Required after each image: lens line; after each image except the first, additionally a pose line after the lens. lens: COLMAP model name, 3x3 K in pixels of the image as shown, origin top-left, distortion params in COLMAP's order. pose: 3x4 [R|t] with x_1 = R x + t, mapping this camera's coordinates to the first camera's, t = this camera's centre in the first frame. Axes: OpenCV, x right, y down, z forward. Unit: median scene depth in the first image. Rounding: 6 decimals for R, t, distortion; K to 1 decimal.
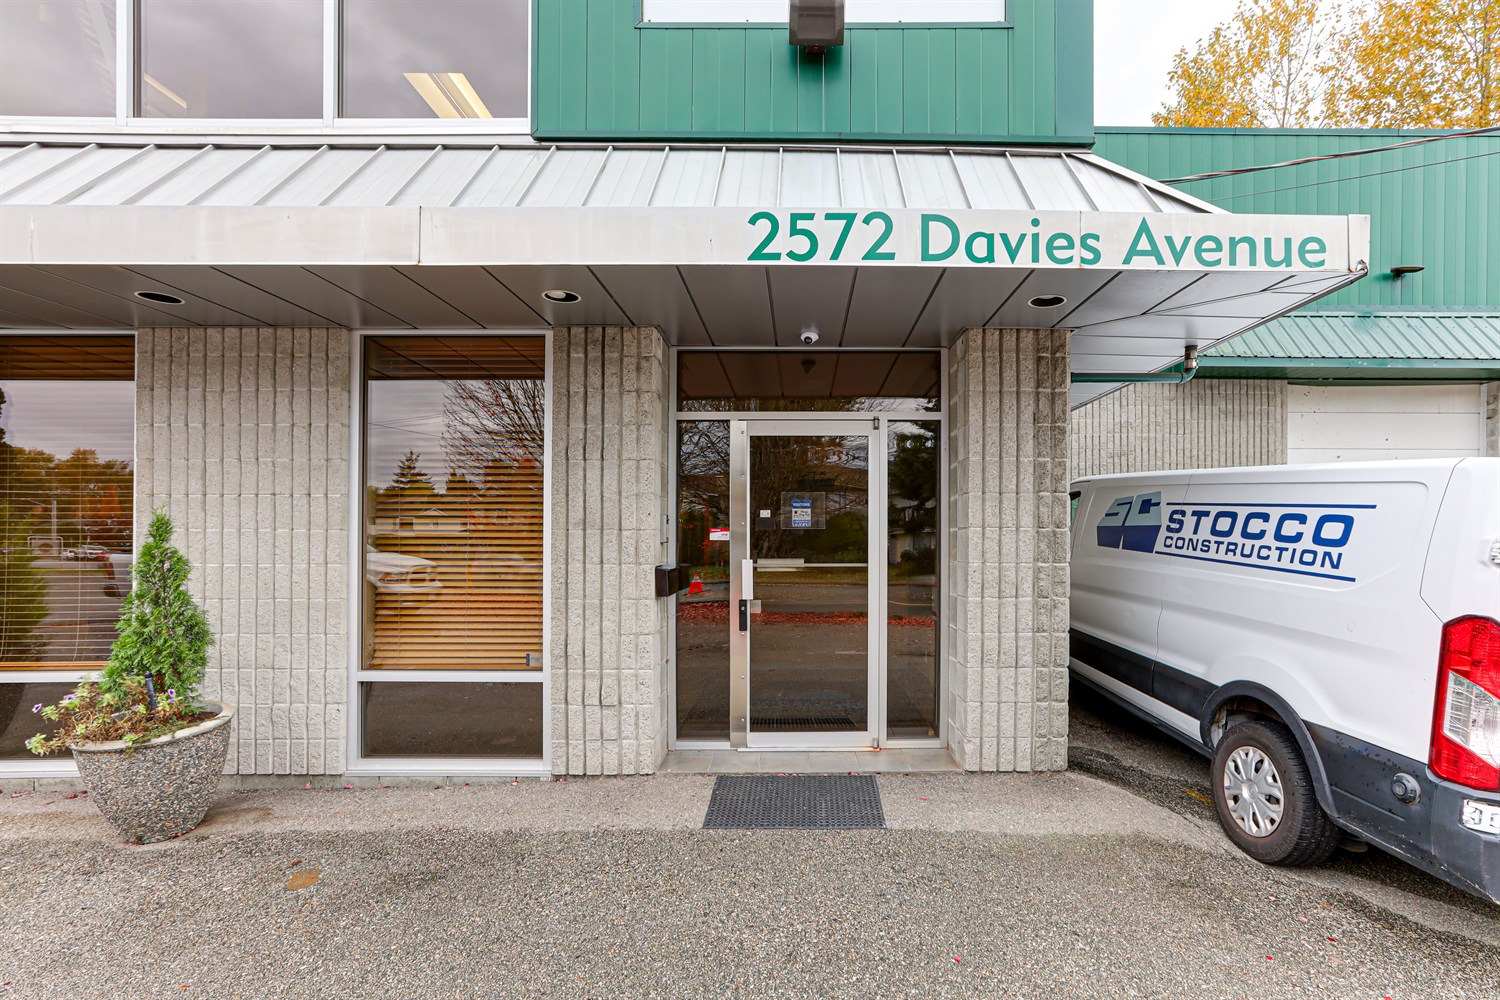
lens RADIAL K [[716.3, 0, 749.3], [0, 716.3, 525.9], [0, 0, 1]] dist [-0.028956, 0.000804]
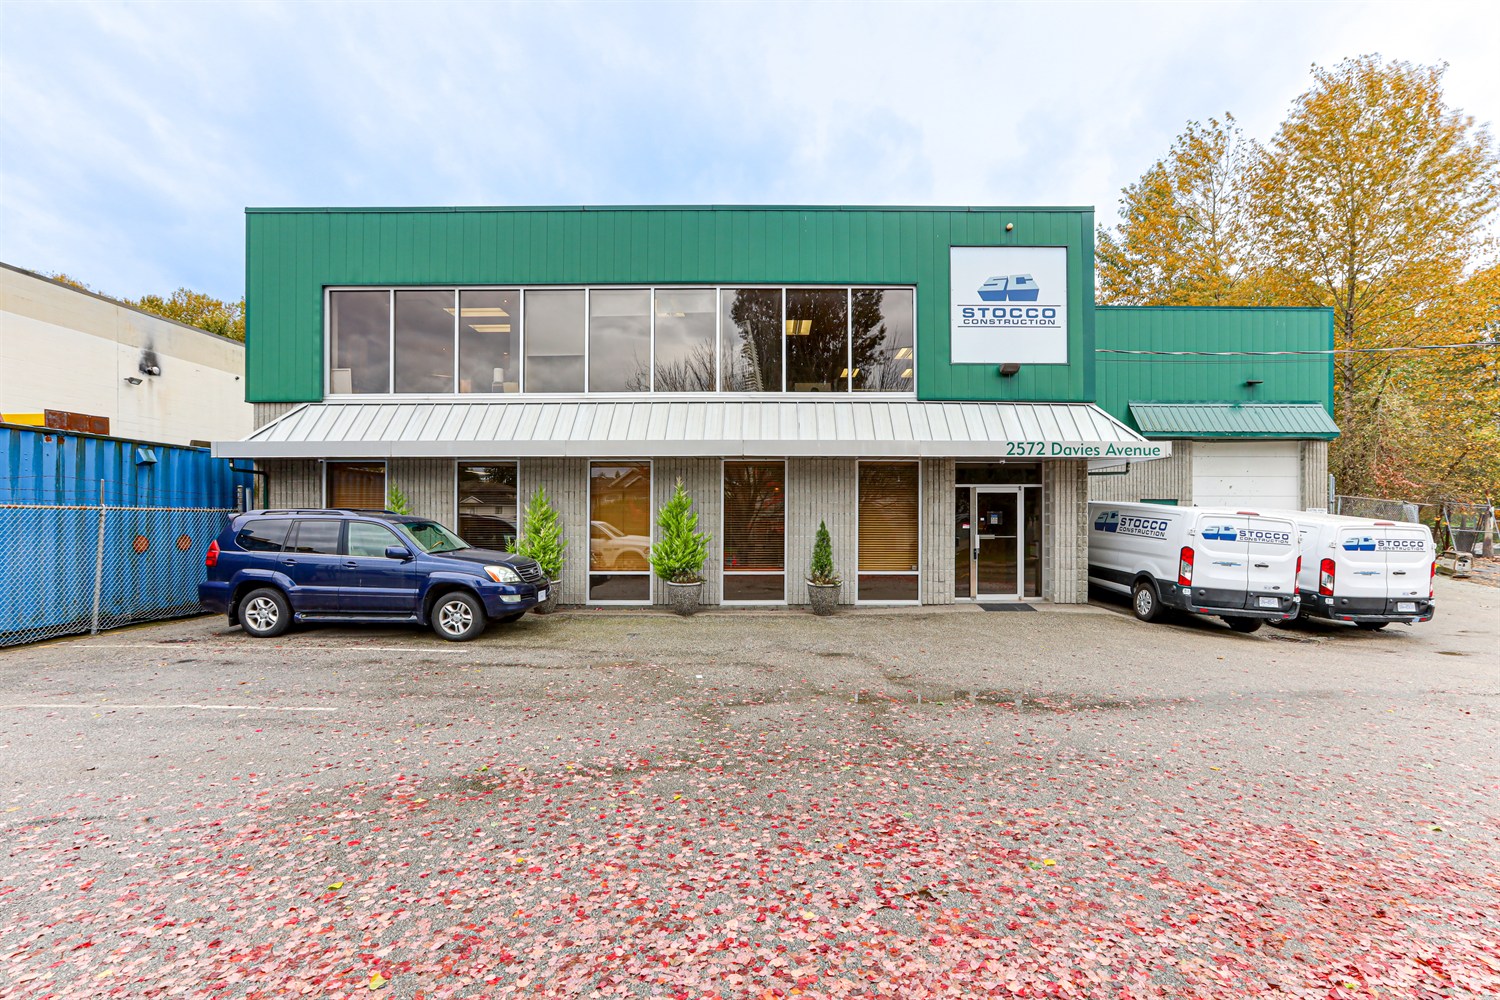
lens RADIAL K [[675.5, 0, 750.0], [0, 675.5, 500.0], [0, 0, 1]] dist [-0.027347, 0.000121]
pose [[0.999999, 0.001225, -0.000859, -1.030457], [-0.001235, 0.999924, -0.012295, -0.066812], [0.000844, 0.012296, 0.999924, -1.945067]]
